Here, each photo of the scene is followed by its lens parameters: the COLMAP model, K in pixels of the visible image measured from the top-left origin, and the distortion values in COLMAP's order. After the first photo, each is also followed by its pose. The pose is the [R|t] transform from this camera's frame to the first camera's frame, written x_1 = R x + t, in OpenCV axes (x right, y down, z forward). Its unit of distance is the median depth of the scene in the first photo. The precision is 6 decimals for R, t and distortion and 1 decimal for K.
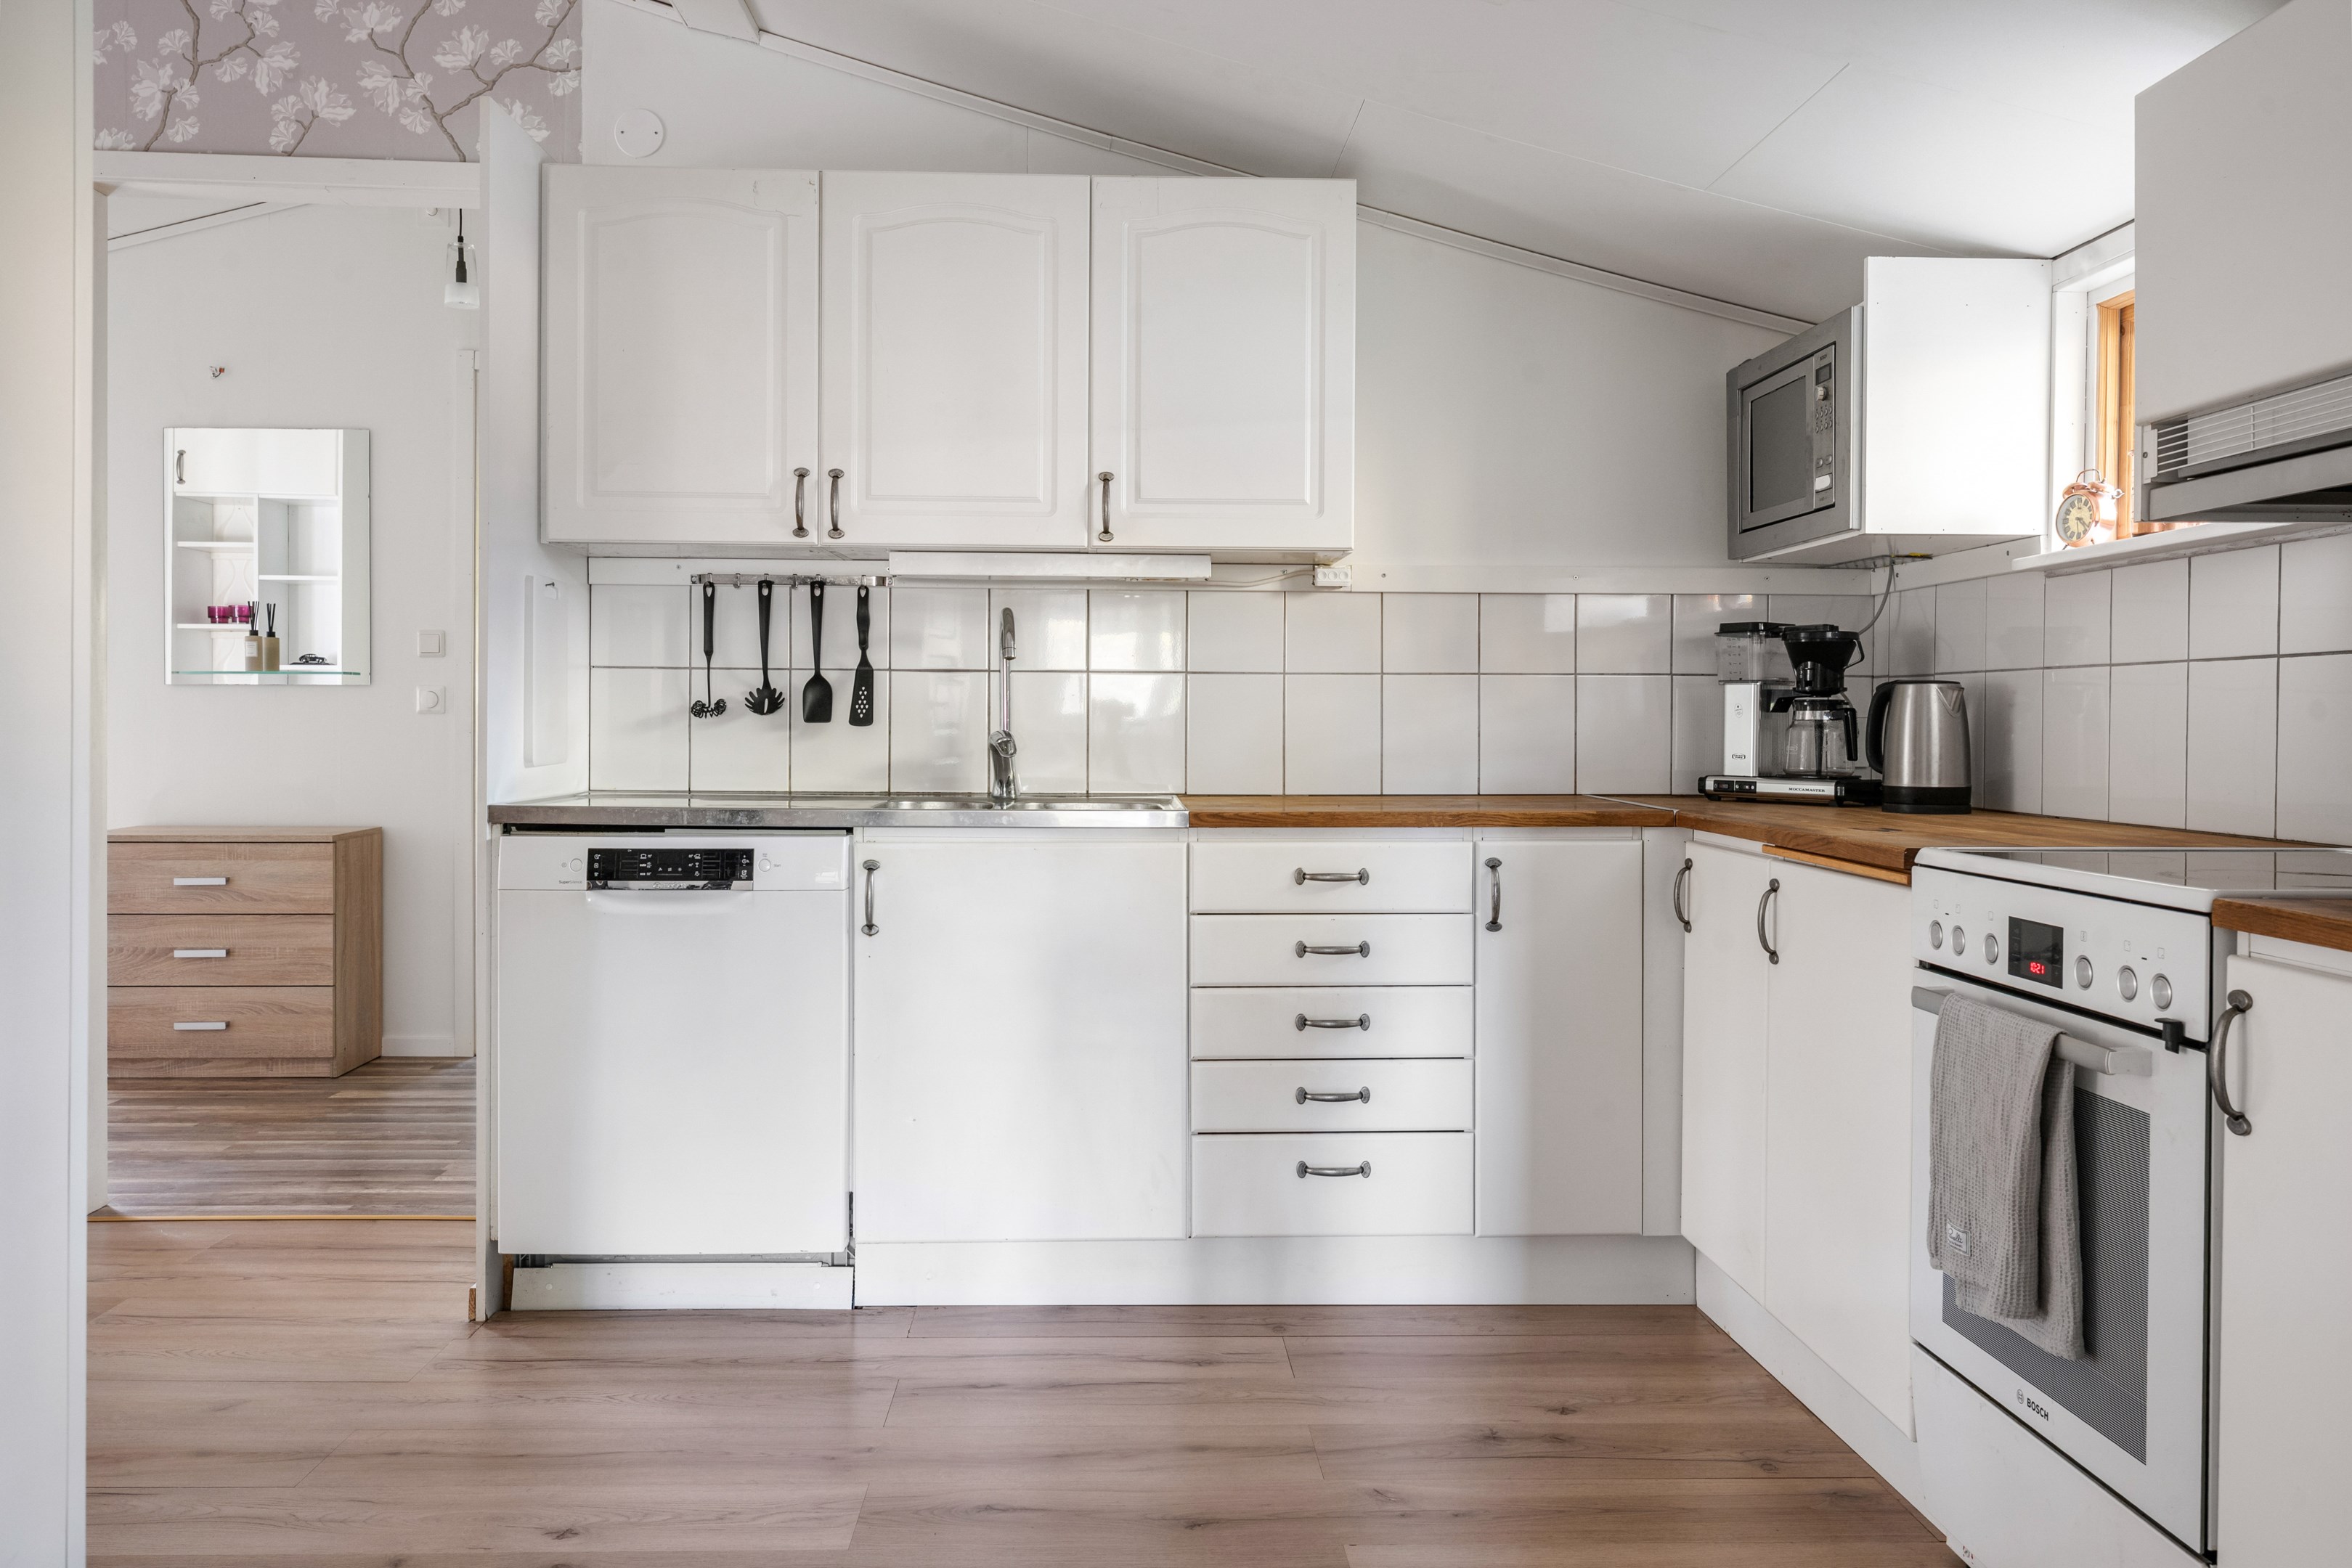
lens RADIAL K [[1758.4, 0, 1175.0], [0, 1758.4, 725.1], [0, 0, 1]] dist [-0.006010, -0.003203]
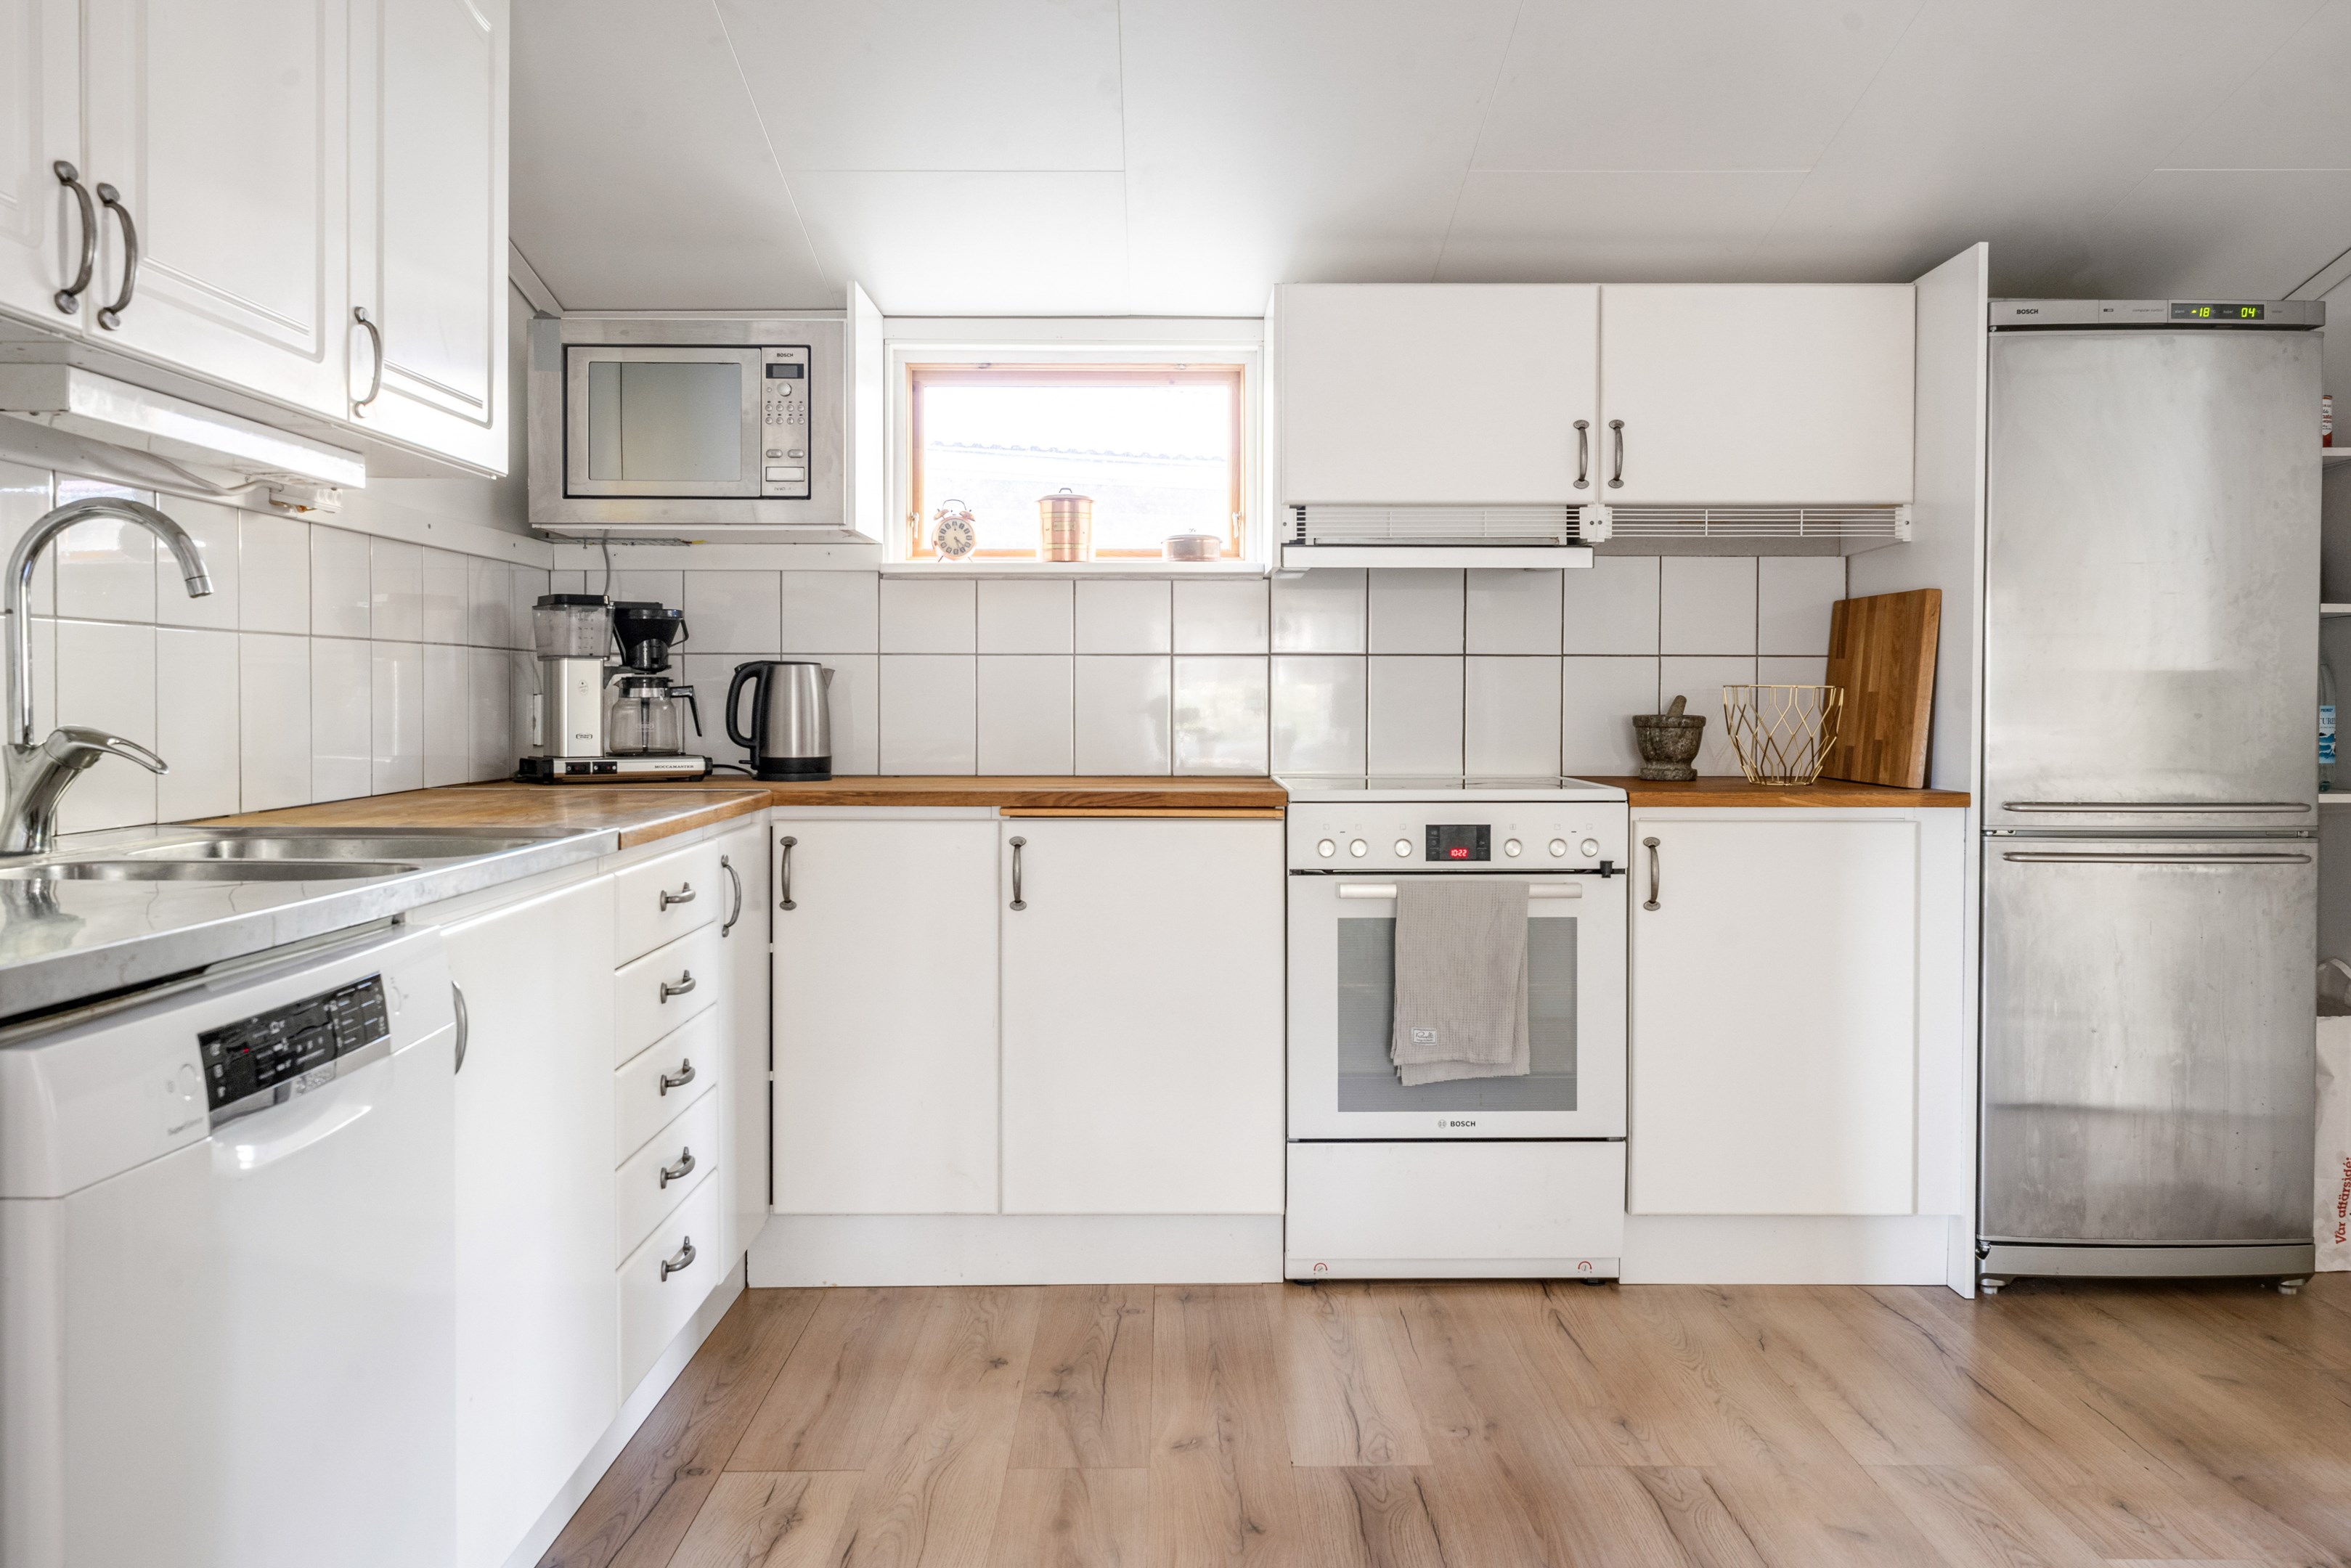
lens RADIAL K [[1765.2, 0, 1175.9], [0, 1765.2, 751.2], [0, 0, 1]] dist [-0.003200, -0.000346]
pose [[0.036842, -0.033808, 0.998749, -0.796154], [0.002029, 0.999428, 0.033756, -0.007241], [-0.999319, 0.000783, 0.036889, 0.843012]]
